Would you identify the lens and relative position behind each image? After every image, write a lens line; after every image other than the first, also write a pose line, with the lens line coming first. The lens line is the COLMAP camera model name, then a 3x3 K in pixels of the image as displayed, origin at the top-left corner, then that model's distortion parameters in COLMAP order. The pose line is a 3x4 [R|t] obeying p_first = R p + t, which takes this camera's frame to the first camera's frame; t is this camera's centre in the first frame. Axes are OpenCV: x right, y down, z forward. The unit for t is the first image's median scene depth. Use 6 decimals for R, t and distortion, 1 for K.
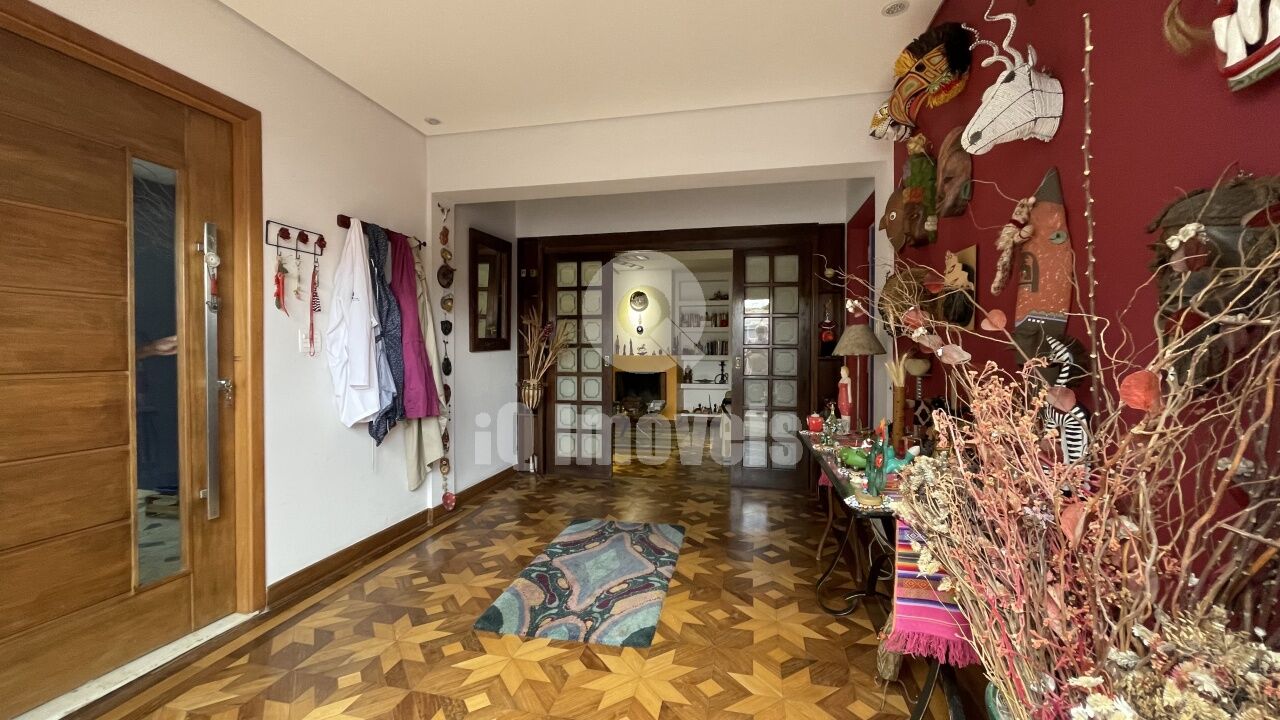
lens RADIAL K [[515.3, 0, 644.2], [0, 515.3, 355.5], [0, 0, 1]] dist [-0.002868, -0.000088]
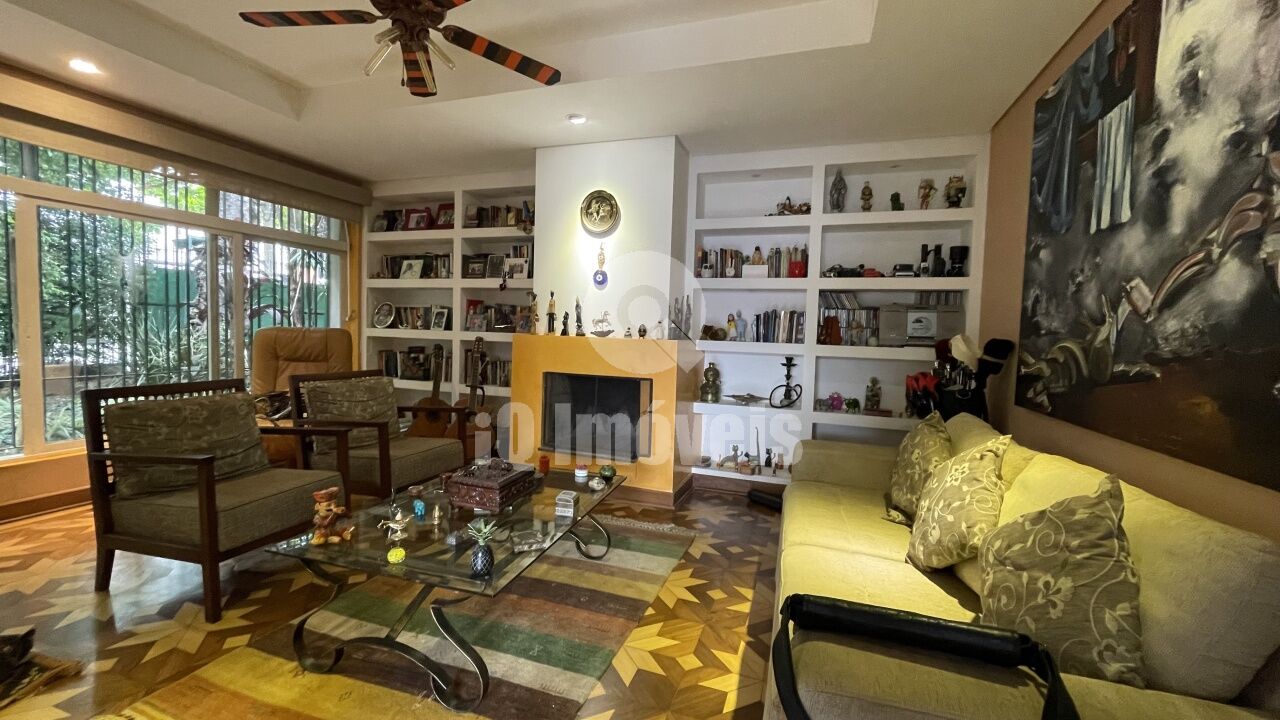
lens RADIAL K [[515.3, 0, 641.4], [0, 515.3, 363.2], [0, 0, 1]] dist [-0.002868, -0.000088]
pose [[0.992070, 0.037303, -0.120023, 0.152780], [-0.031822, 0.998376, 0.047262, -0.000186], [0.121591, -0.043068, 0.991646, 1.057106]]
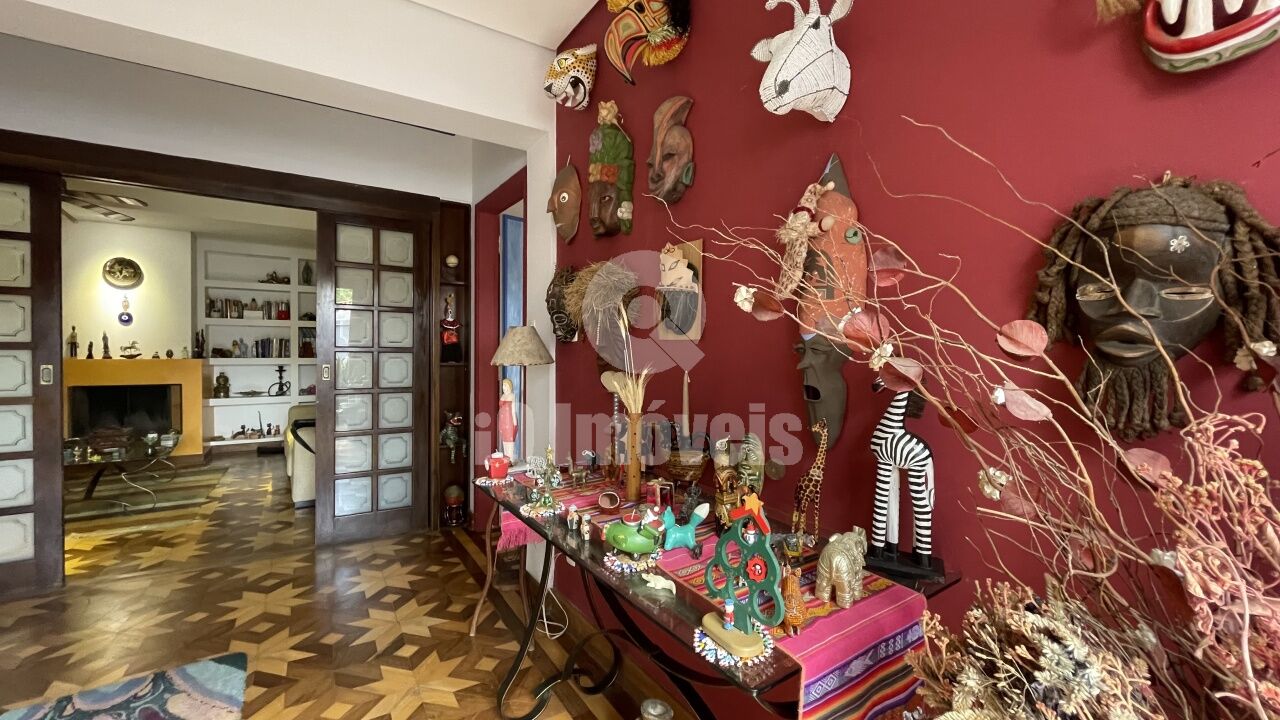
lens RADIAL K [[515.3, 0, 639.7], [0, 515.3, 356.9], [0, 0, 1]] dist [-0.002868, -0.000088]
pose [[0.708052, -0.006419, 0.706131, -0.012975], [0.001819, 0.999972, 0.007266, -0.011621], [-0.706158, -0.003860, 0.708044, 0.200038]]
